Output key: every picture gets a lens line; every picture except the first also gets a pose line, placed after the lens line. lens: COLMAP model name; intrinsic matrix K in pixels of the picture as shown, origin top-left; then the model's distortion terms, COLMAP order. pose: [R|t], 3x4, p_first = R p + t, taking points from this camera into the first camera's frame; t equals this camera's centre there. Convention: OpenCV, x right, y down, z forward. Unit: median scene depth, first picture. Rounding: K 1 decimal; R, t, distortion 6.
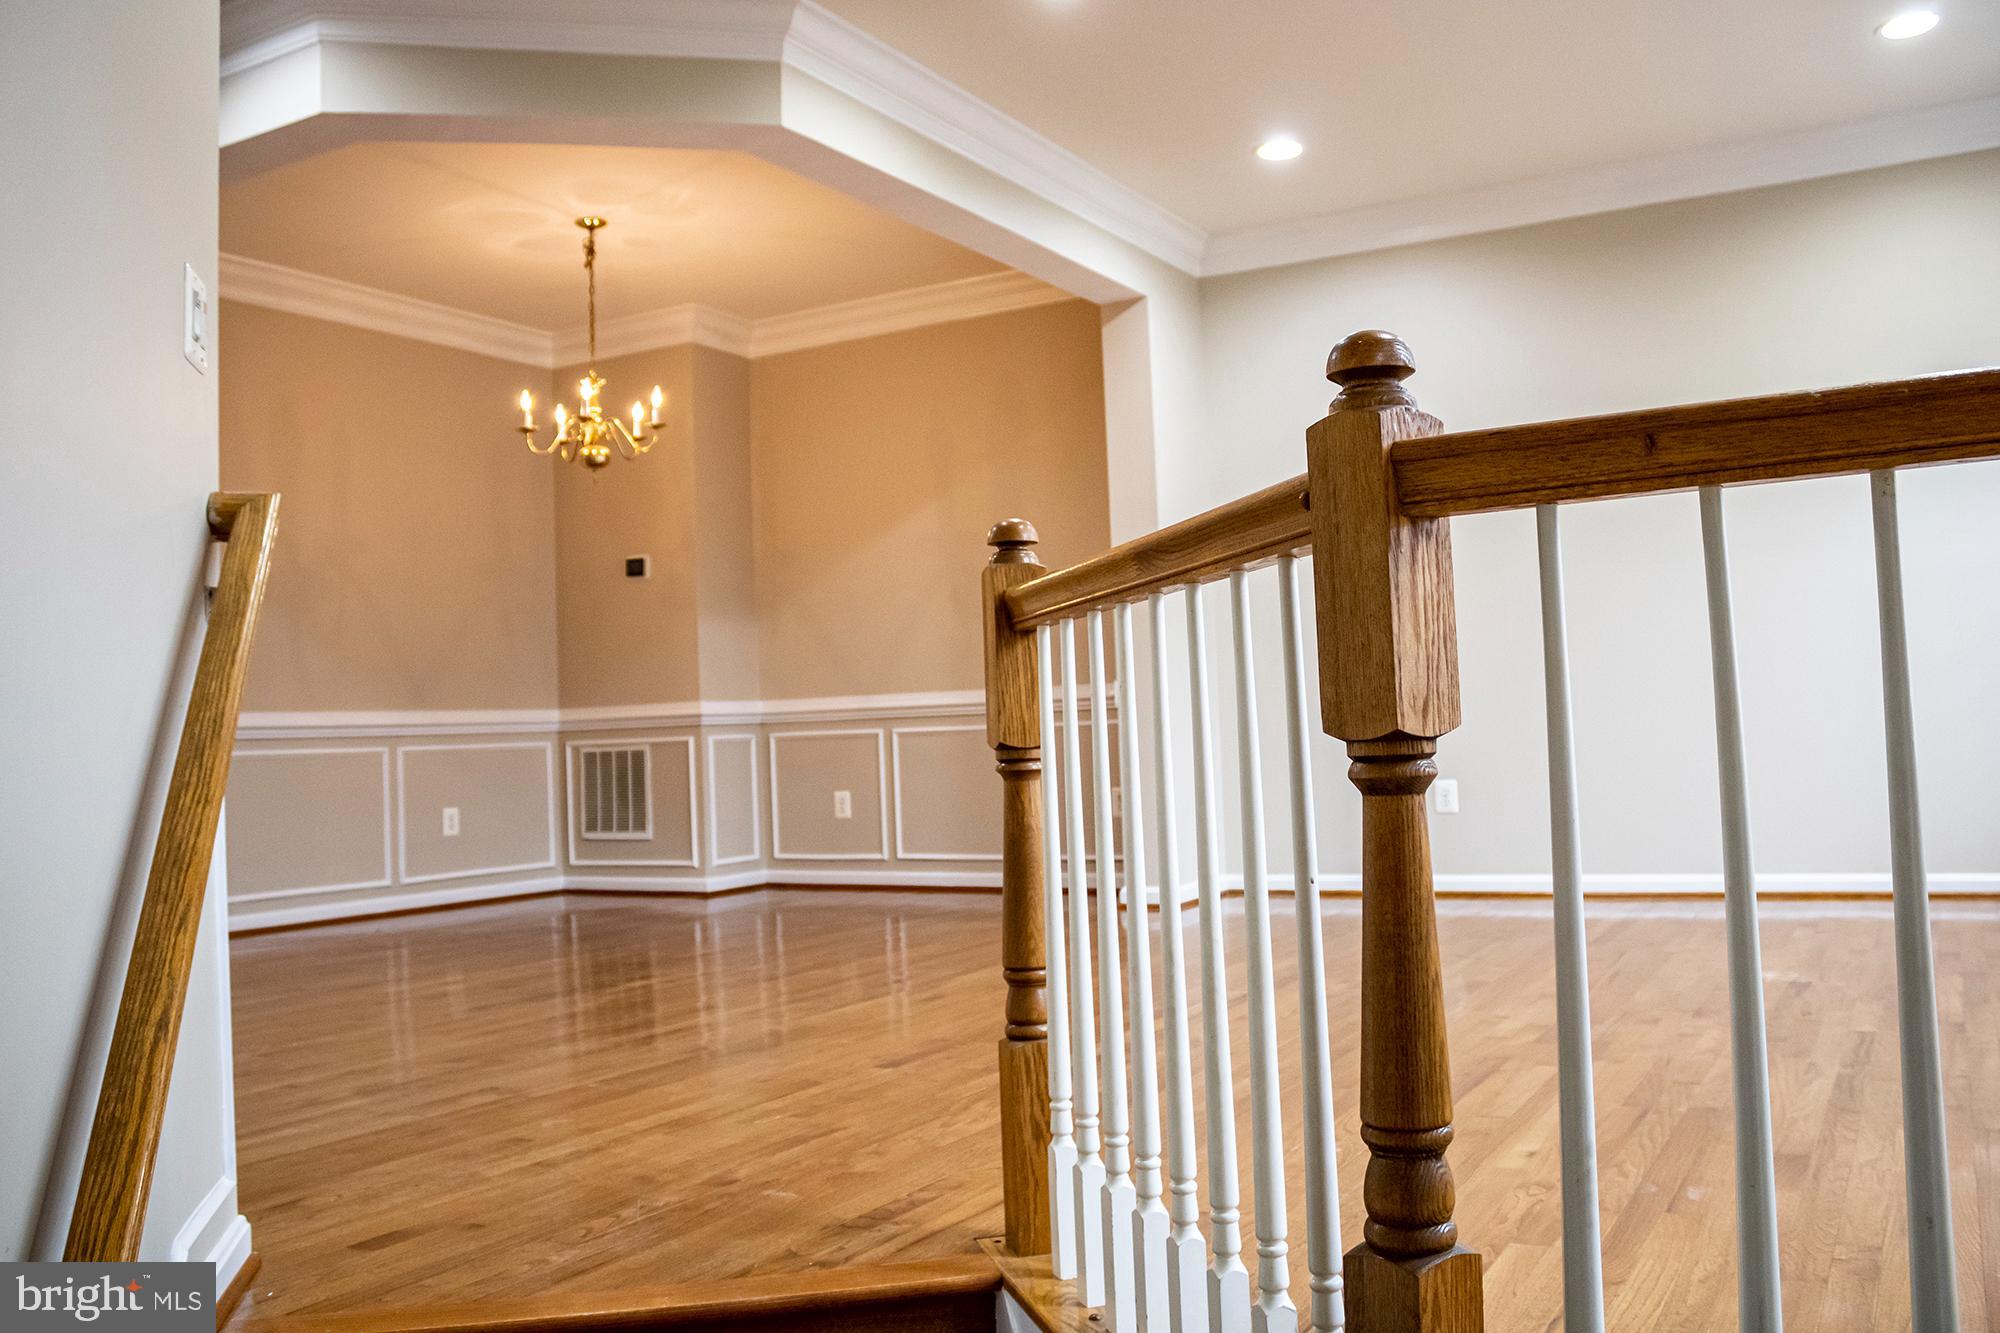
lens RADIAL K [[1697.8, 0, 1000.0], [0, 1697.8, 666.5], [0, 0, 1]] dist [-0.179324, 0.170987]
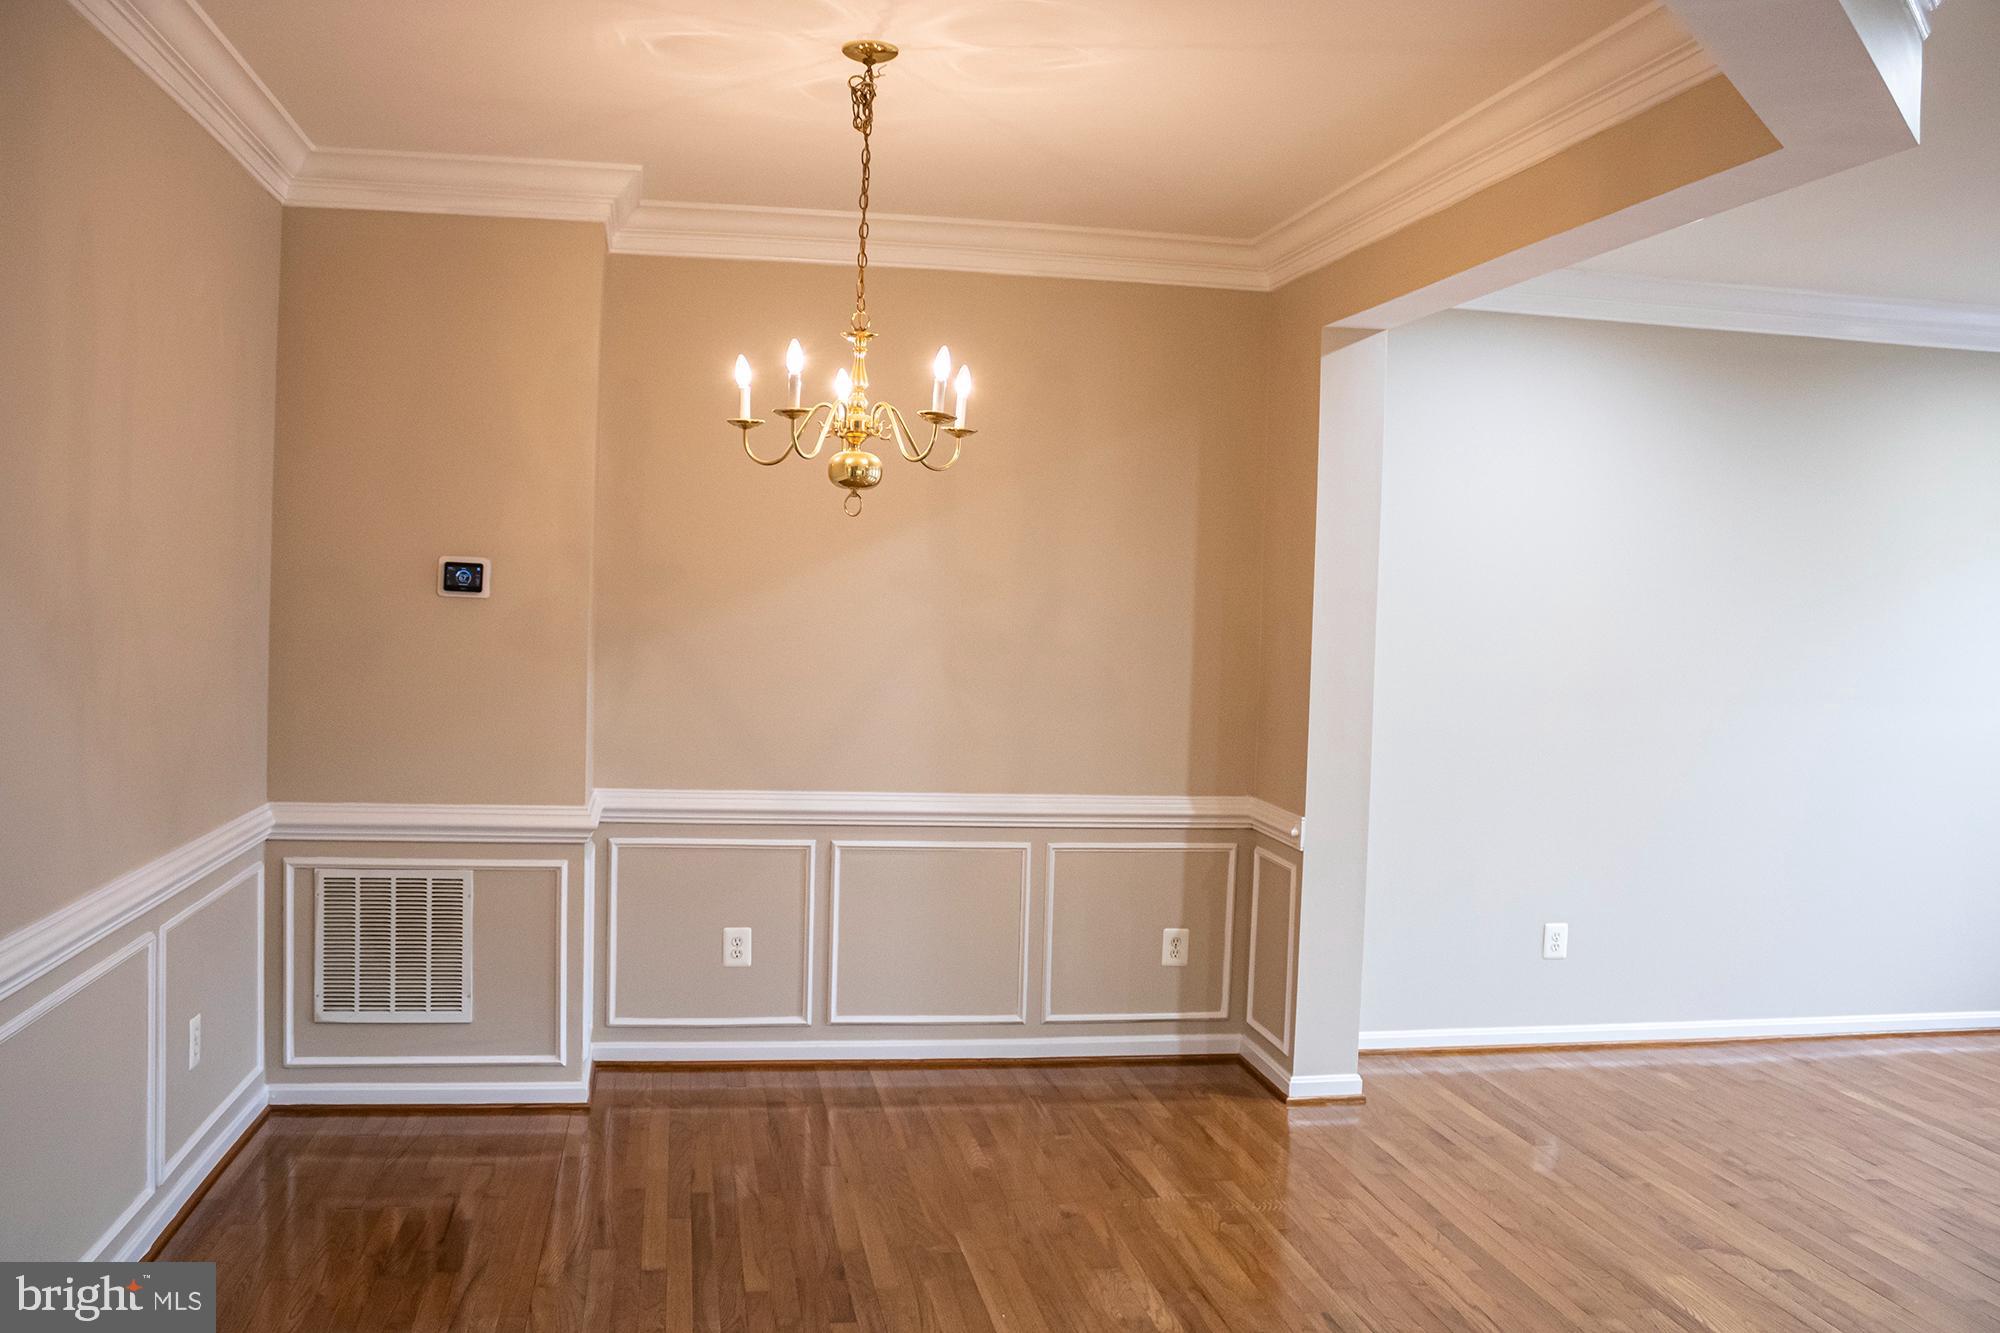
lens RADIAL K [[1750.3, 0, 1000.0], [0, 1750.3, 666.5], [0, 0, 1]] dist [-0.138410, -0.000604]
pose [[0.763983, 0.036047, 0.644228, -0.468139], [-0.081868, 0.995784, 0.041369, -0.068578], [-0.640021, -0.084347, 0.763714, 0.407192]]
